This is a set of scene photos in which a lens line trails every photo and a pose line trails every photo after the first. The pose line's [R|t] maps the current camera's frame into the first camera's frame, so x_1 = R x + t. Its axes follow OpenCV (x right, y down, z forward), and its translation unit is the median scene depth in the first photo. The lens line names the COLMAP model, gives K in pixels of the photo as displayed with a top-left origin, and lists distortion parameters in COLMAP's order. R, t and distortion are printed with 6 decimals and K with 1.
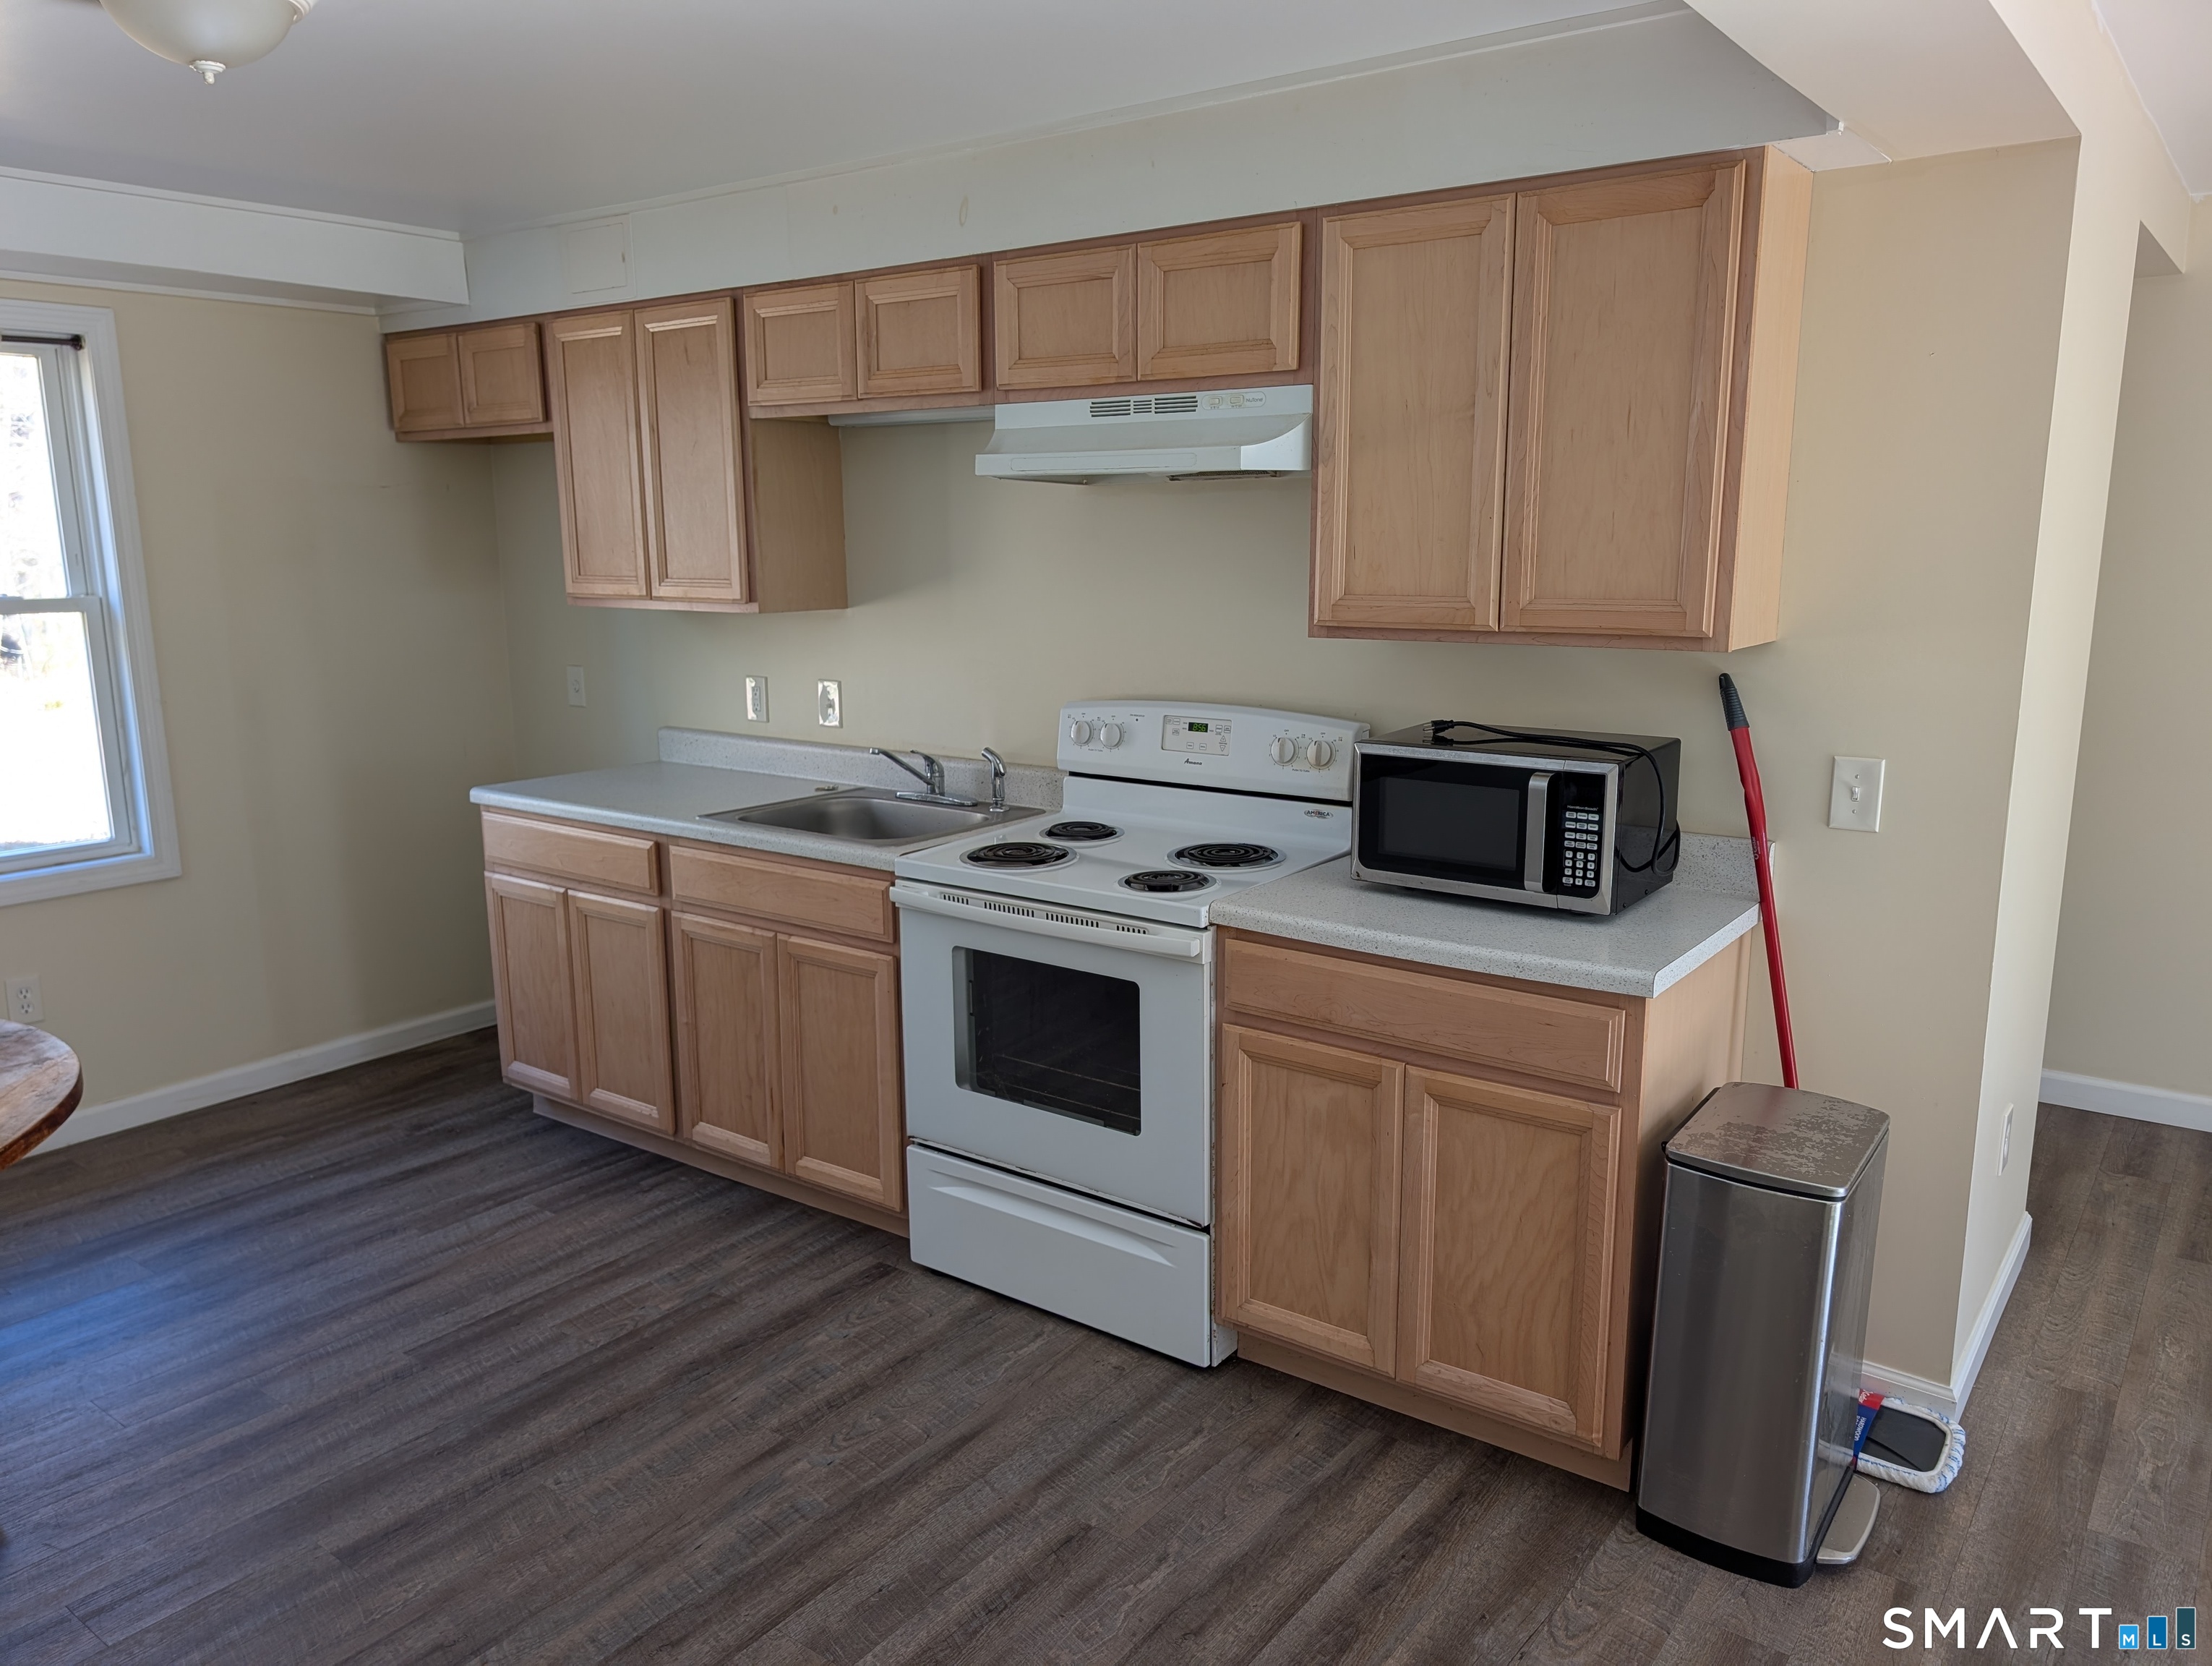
lens RADIAL K [[1580.5, 0, 1106.4], [0, 1580.5, 787.5], [0, 0, 1]] dist [0.001261, 0.000703]
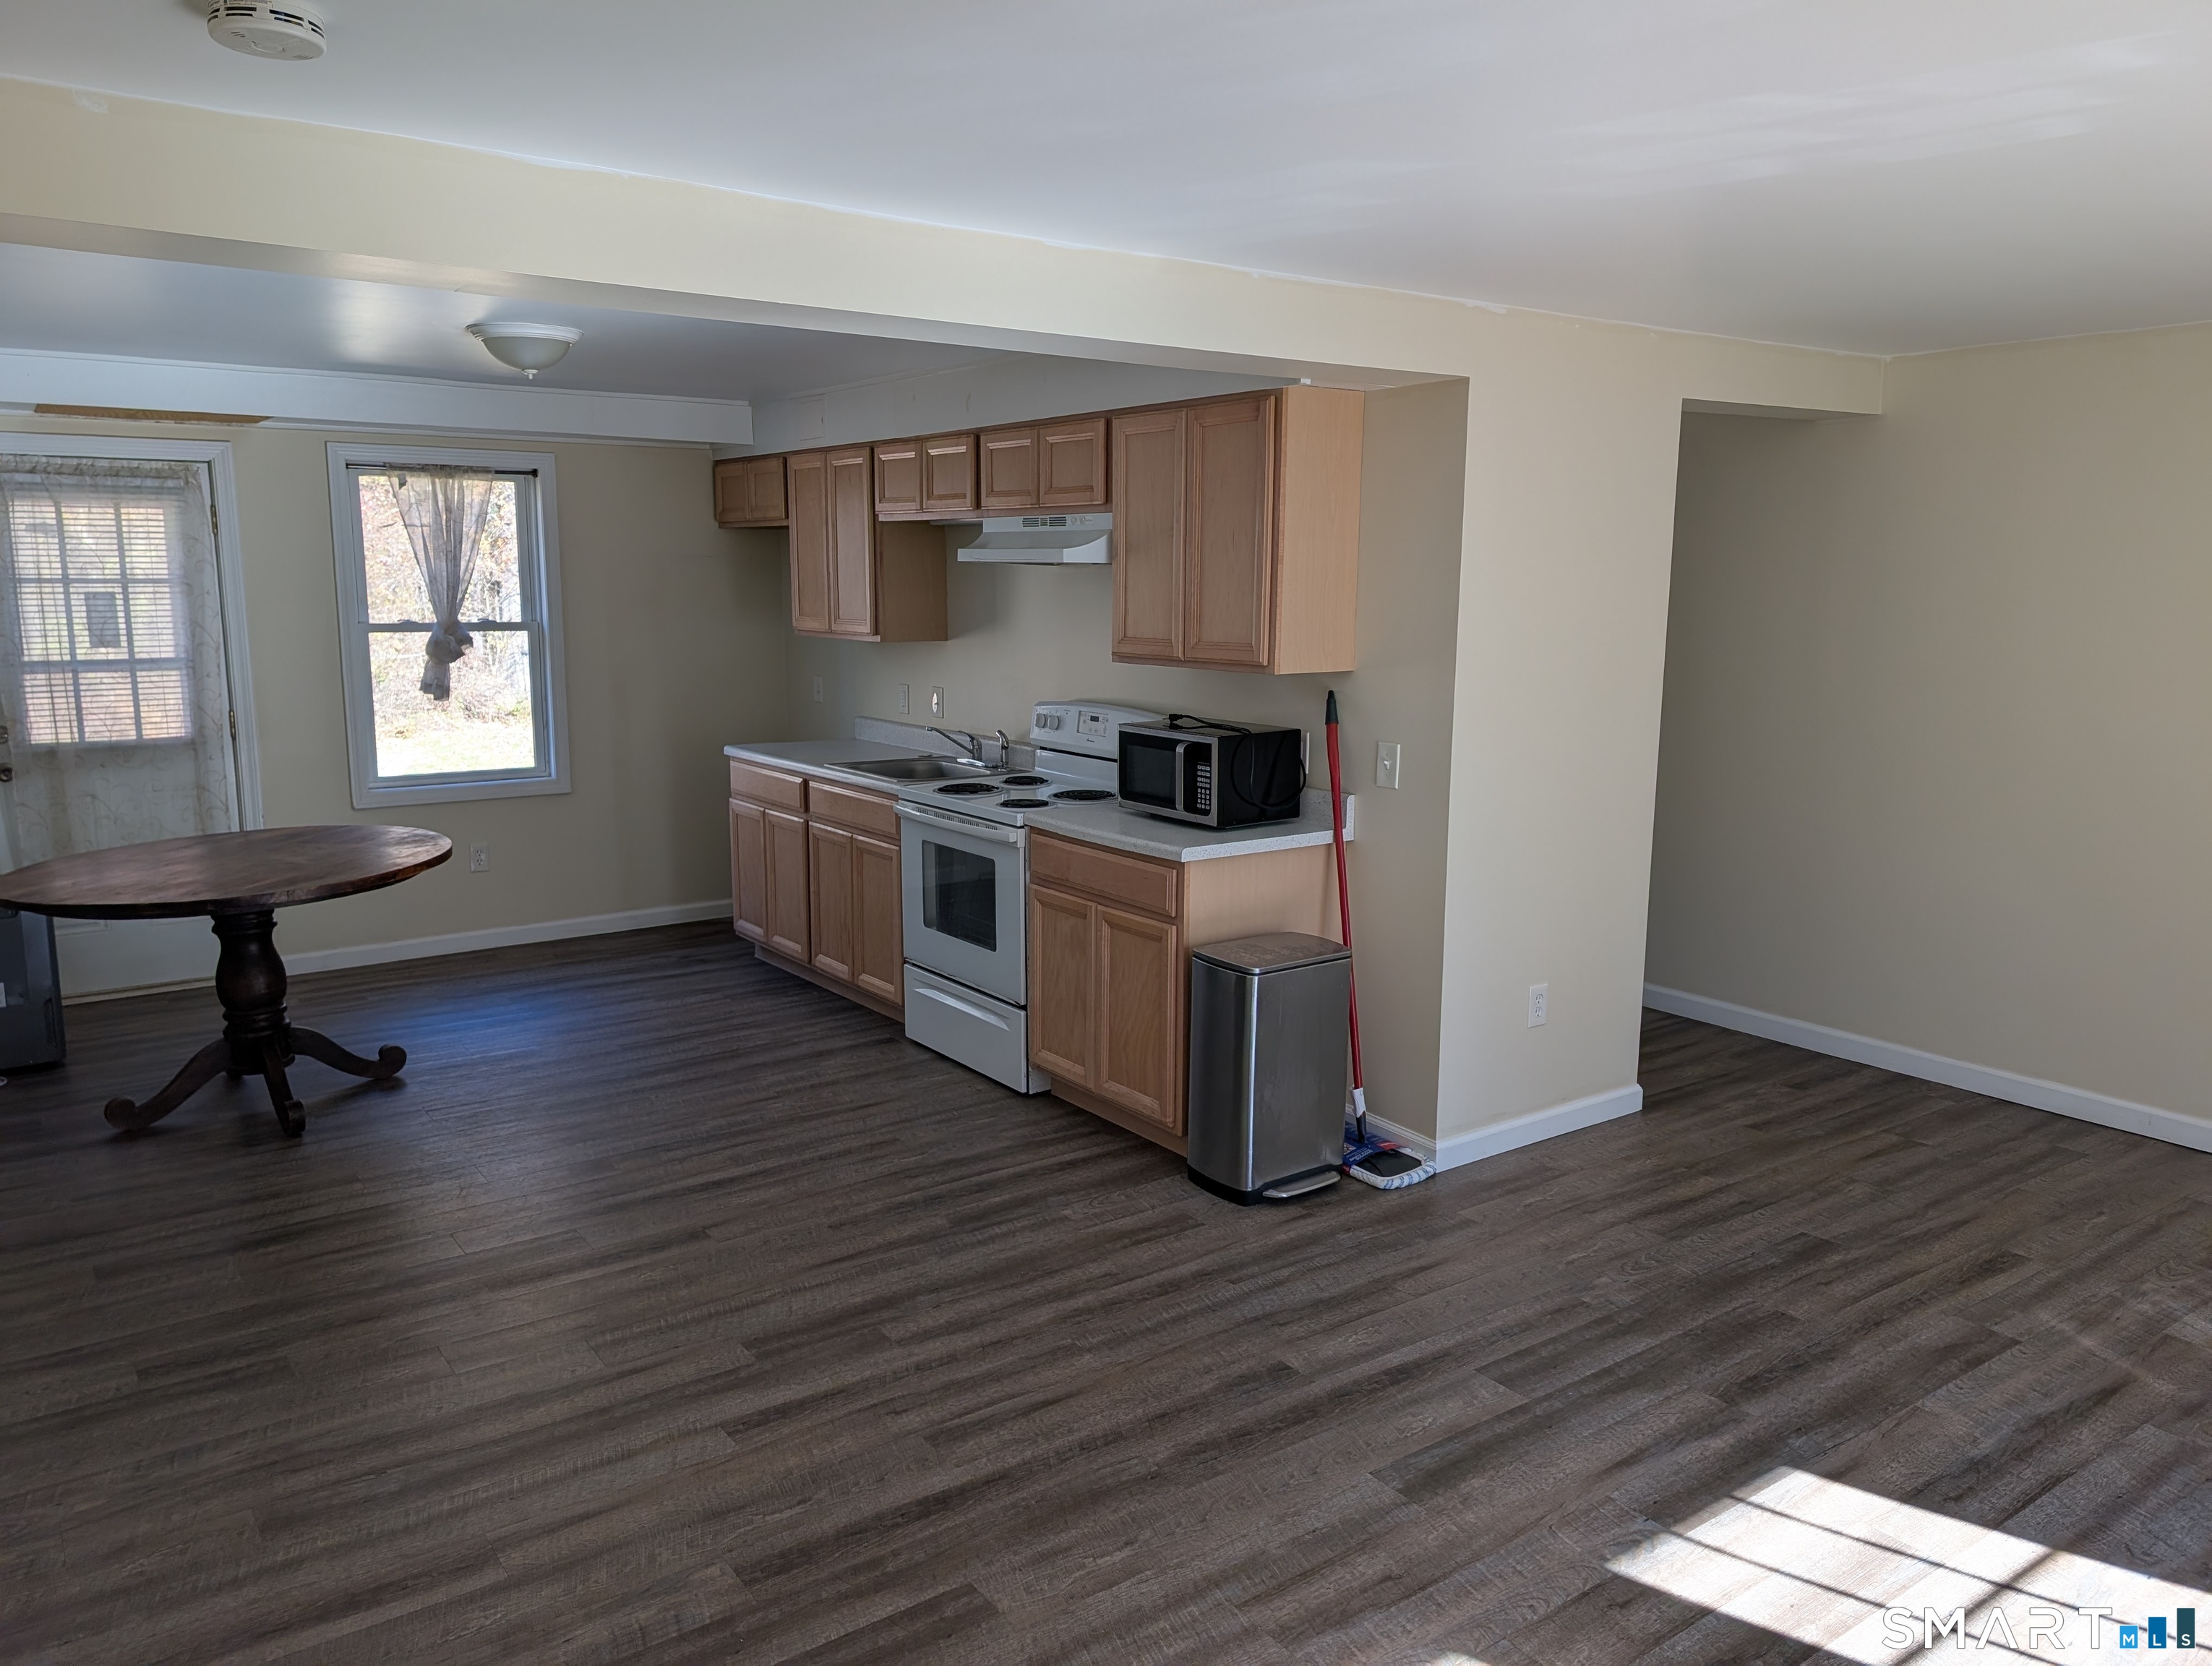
lens RADIAL K [[1593.8, 0, 1158.3], [0, 1593.8, 774.9], [0, 0, 1]] dist [0.036685, -0.036420]
pose [[0.958744, 0.049721, -0.279890, 0.604708], [-0.060704, 0.997683, -0.030704, 0.067486], [0.277715, 0.046428, 0.959541, -0.552257]]
